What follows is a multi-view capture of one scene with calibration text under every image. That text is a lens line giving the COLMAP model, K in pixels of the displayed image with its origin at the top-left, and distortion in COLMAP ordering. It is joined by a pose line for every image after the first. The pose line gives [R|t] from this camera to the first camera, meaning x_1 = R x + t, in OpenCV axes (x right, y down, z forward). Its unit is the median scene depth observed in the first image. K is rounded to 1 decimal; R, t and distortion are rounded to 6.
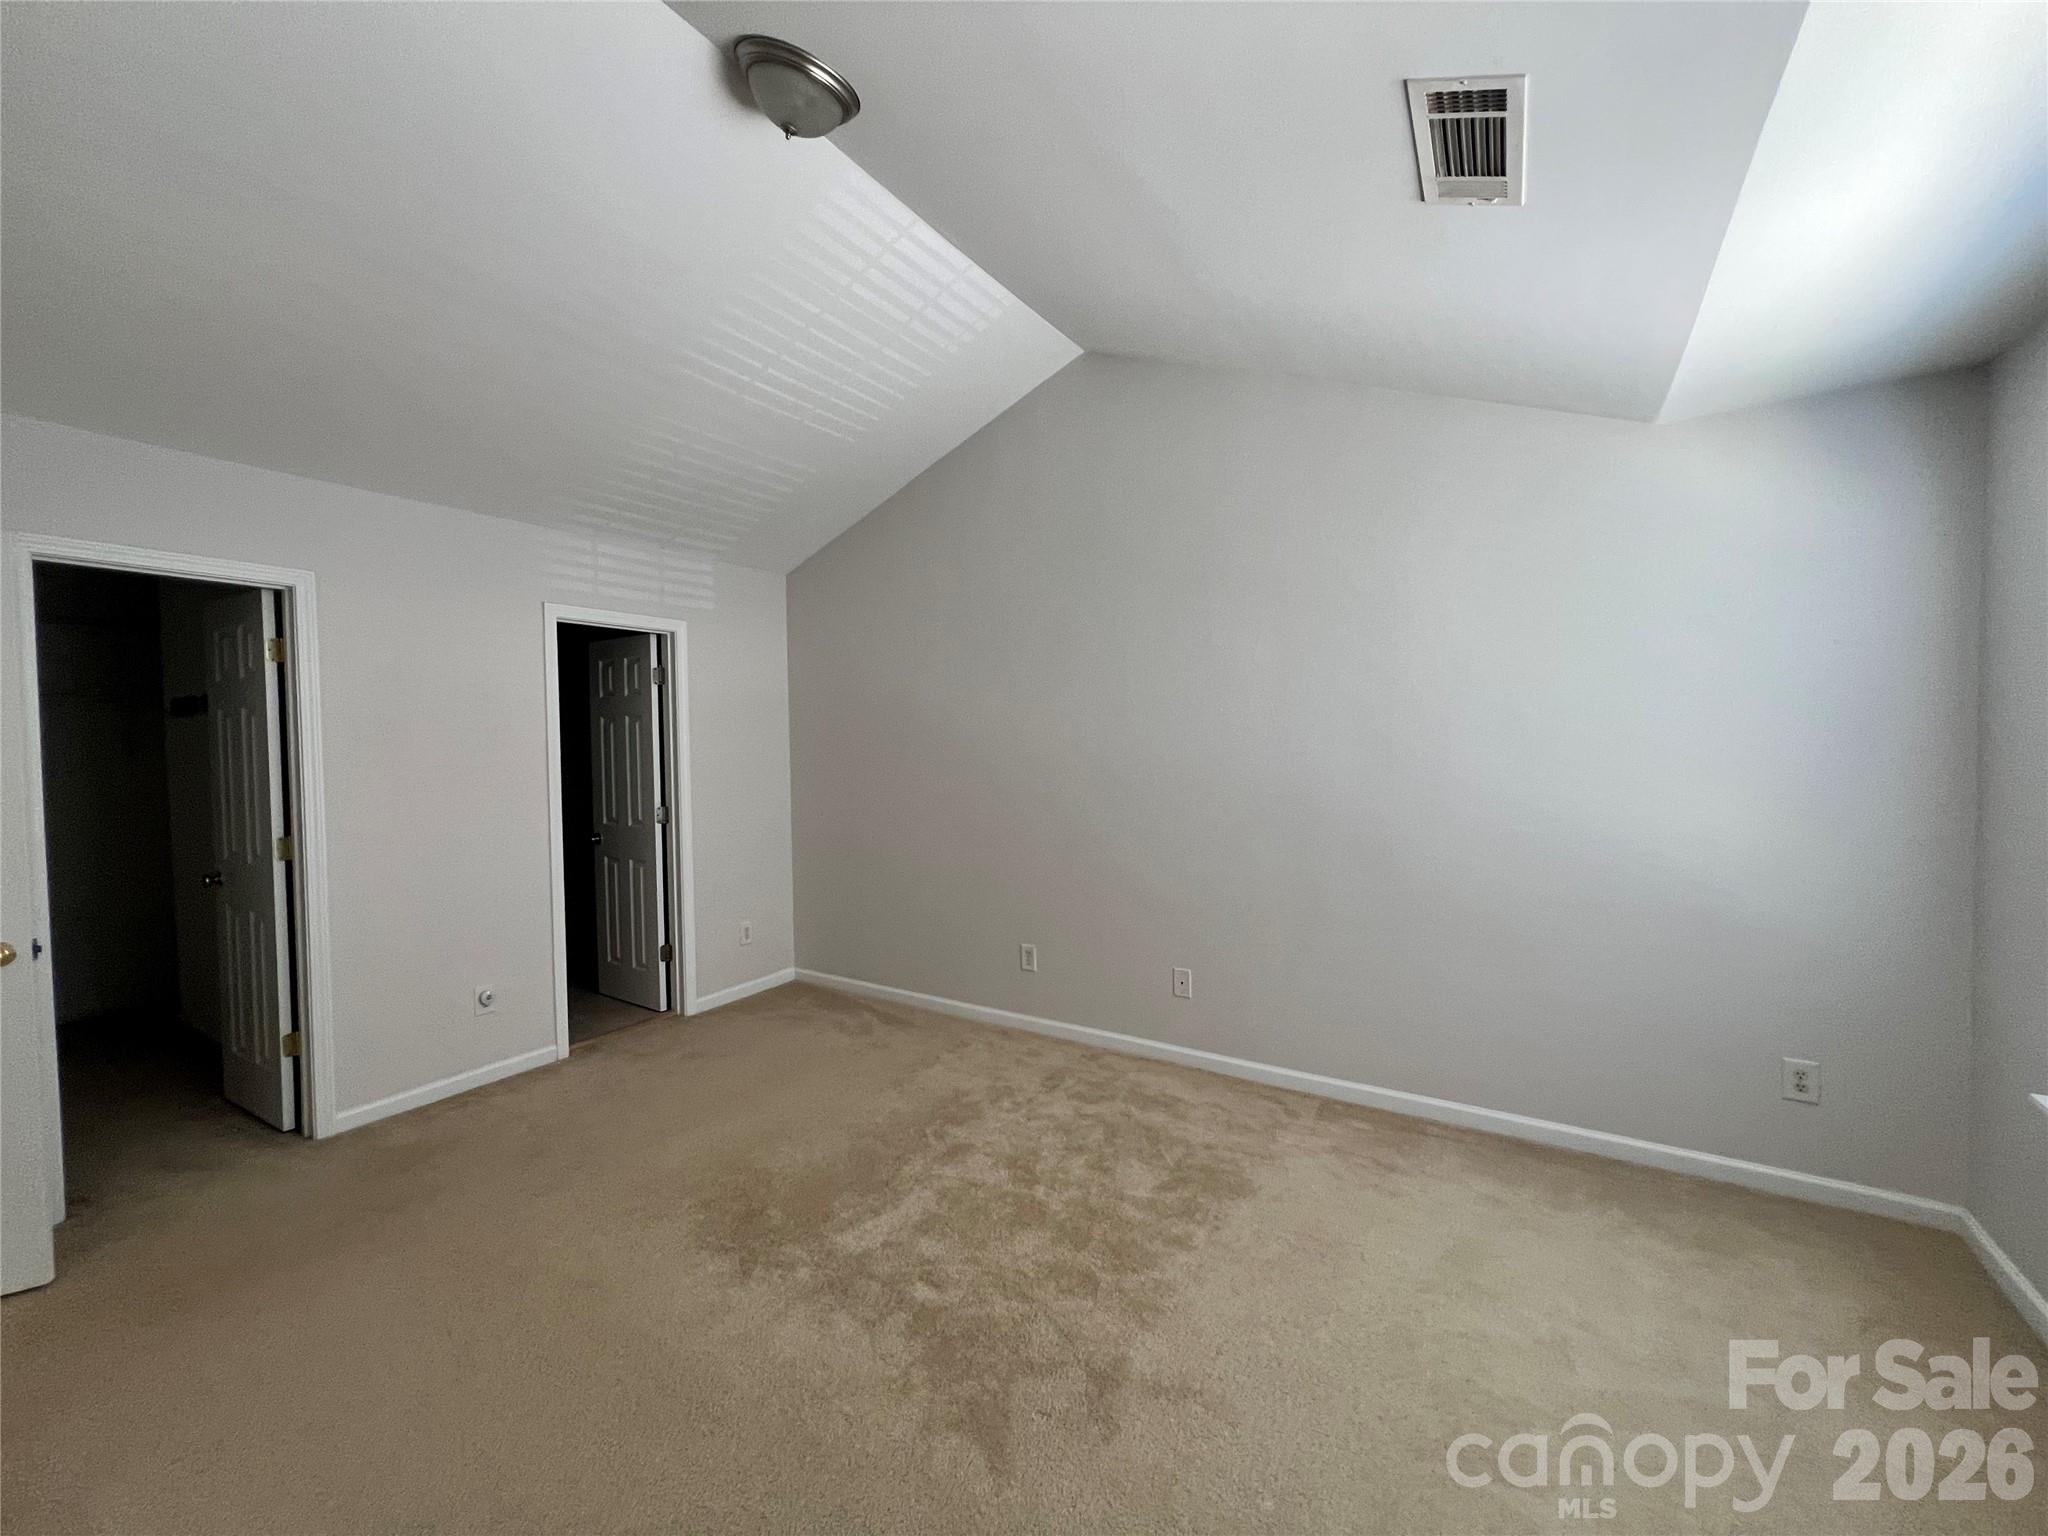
lens RADIAL K [[817.6, 0, 1021.8], [0, 817.6, 767.5], [0, 0, 1]] dist [-0.001412, 0.000709]
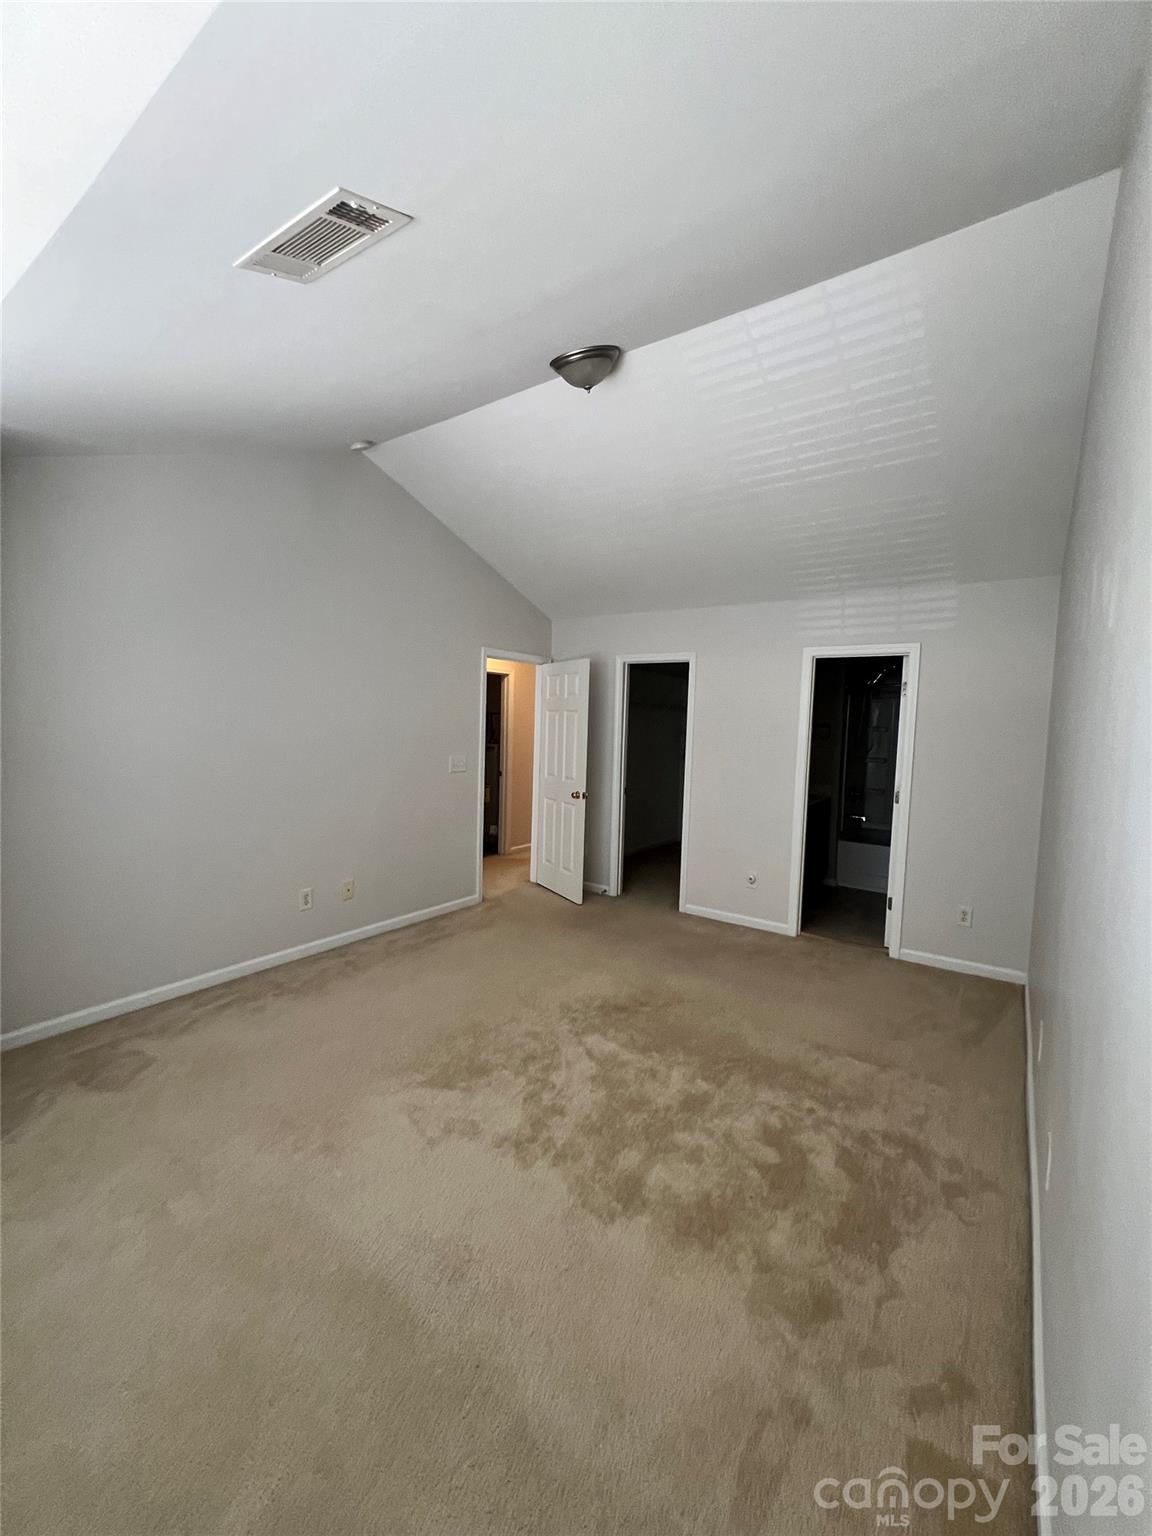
lens RADIAL K [[613.2, 0, 570.0], [0, 613.2, 767.5], [0, 0, 1]] dist [-0.001412, 0.000709]
pose [[-0.062749, 0.087779, -0.994162, 0.625949], [-0.064131, 0.993711, 0.091787, -0.050290], [0.995967, 0.069516, -0.056725, 0.620802]]
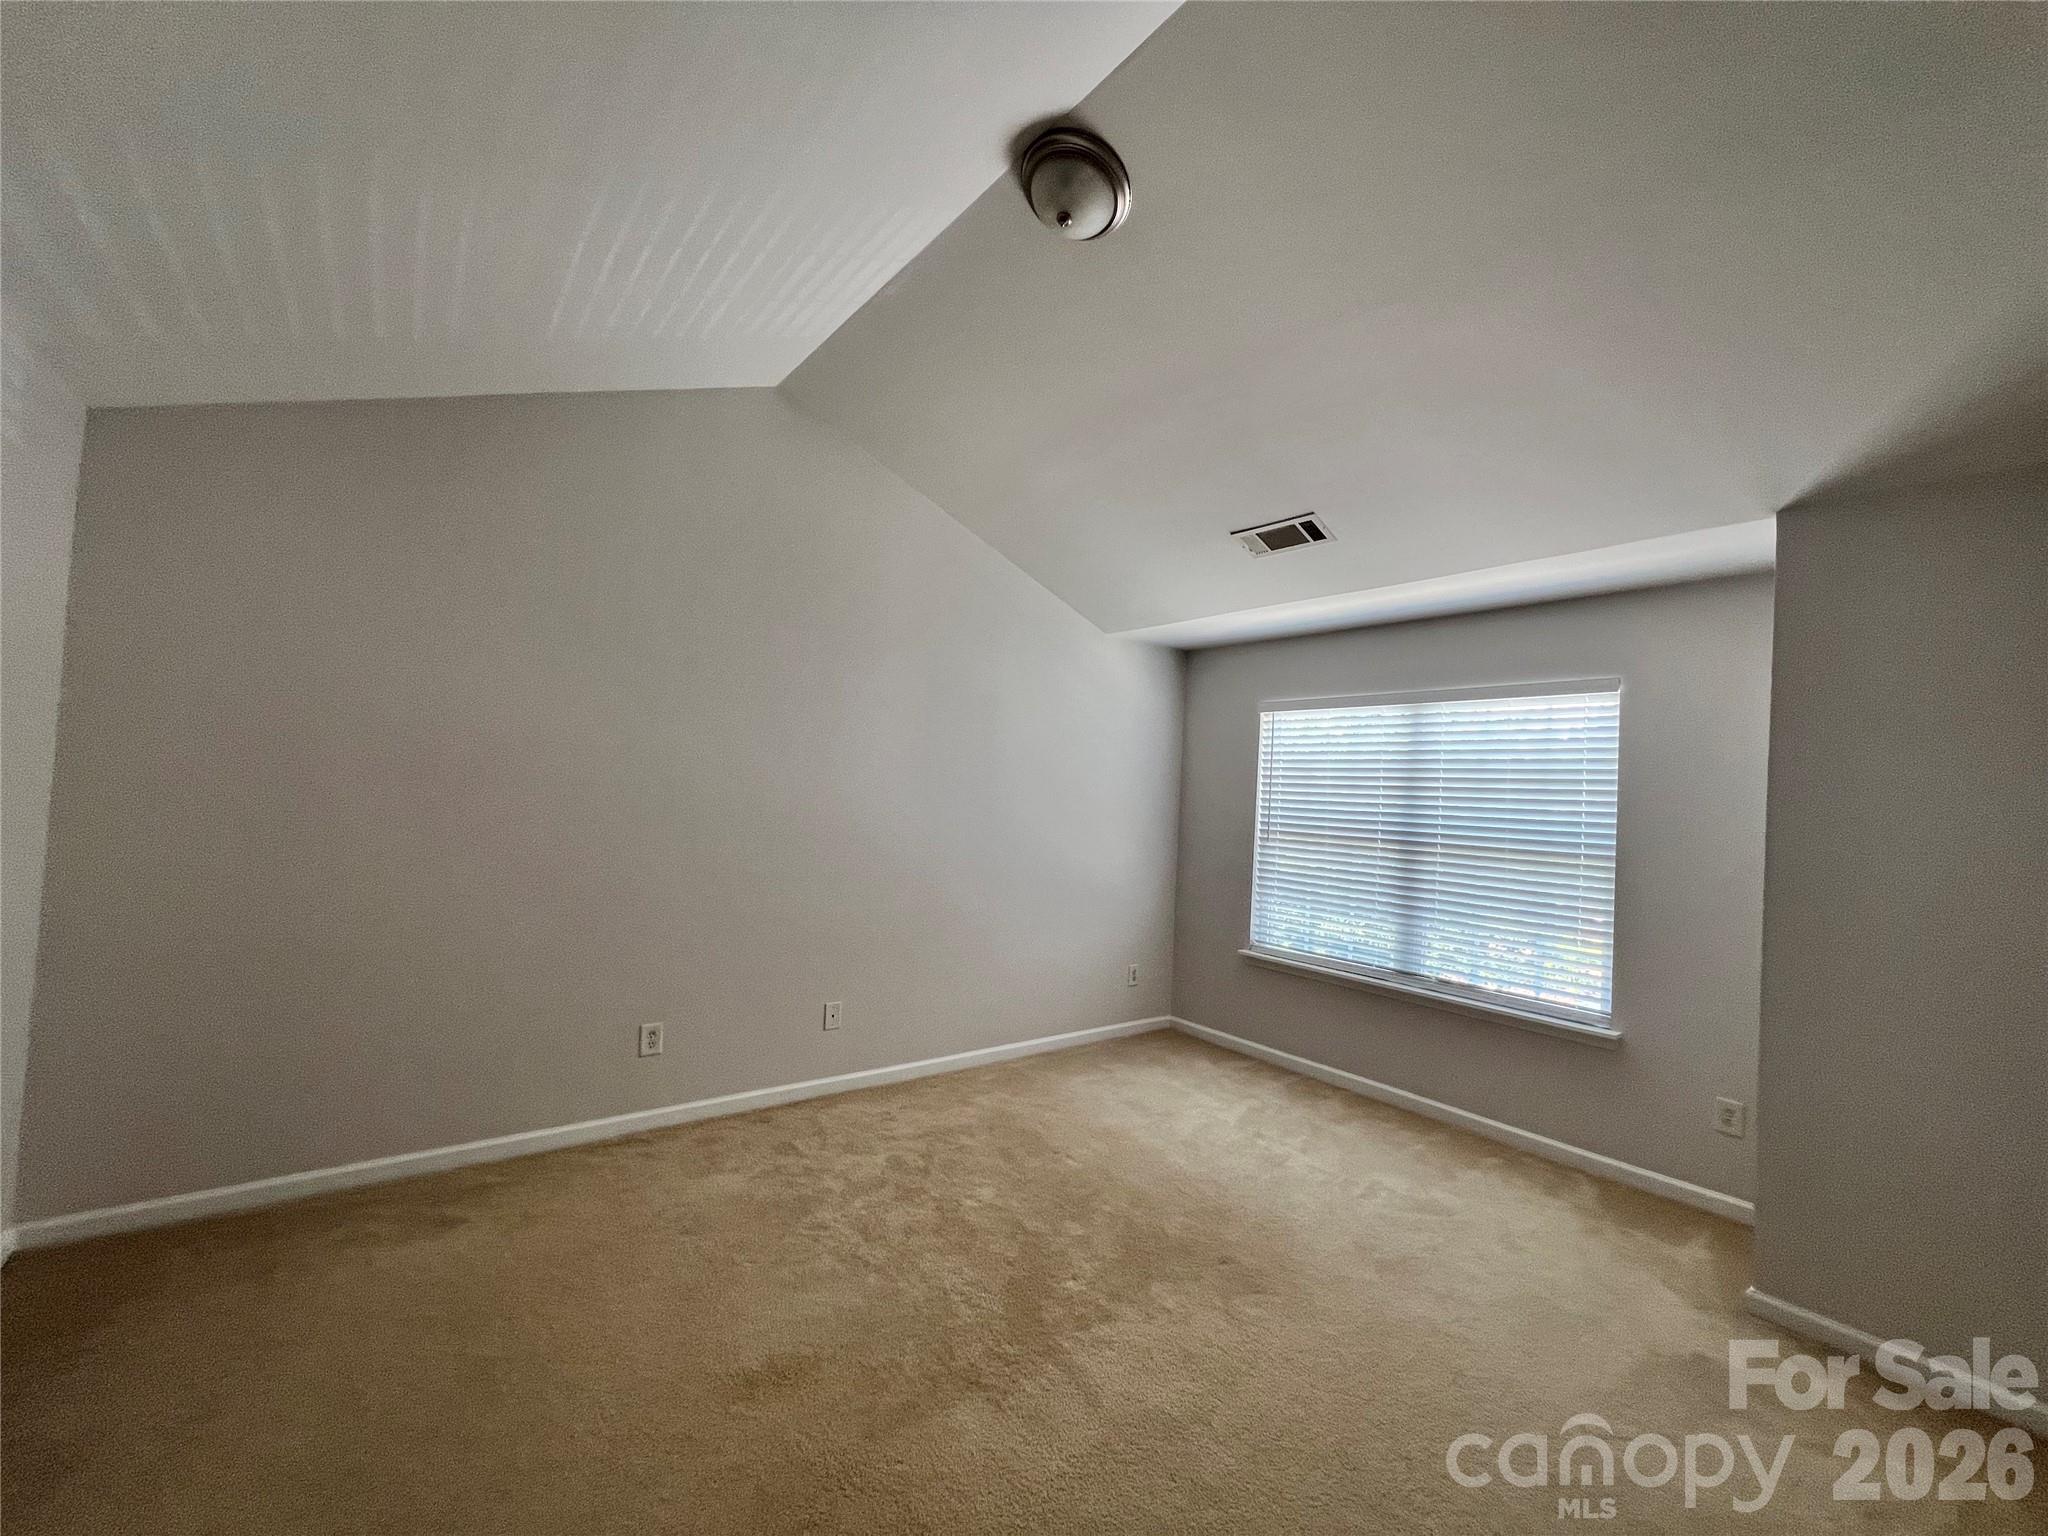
lens RADIAL K [[817.6, 0, 1034.2], [0, 817.6, 760.7], [0, 0, 1]] dist [-0.001412, 0.000709]
pose [[0.331897, 0.064278, 0.941123, -0.714922], [-0.022715, 0.997931, -0.060148, -0.009408], [-0.943042, -0.001415, 0.332670, 0.385557]]
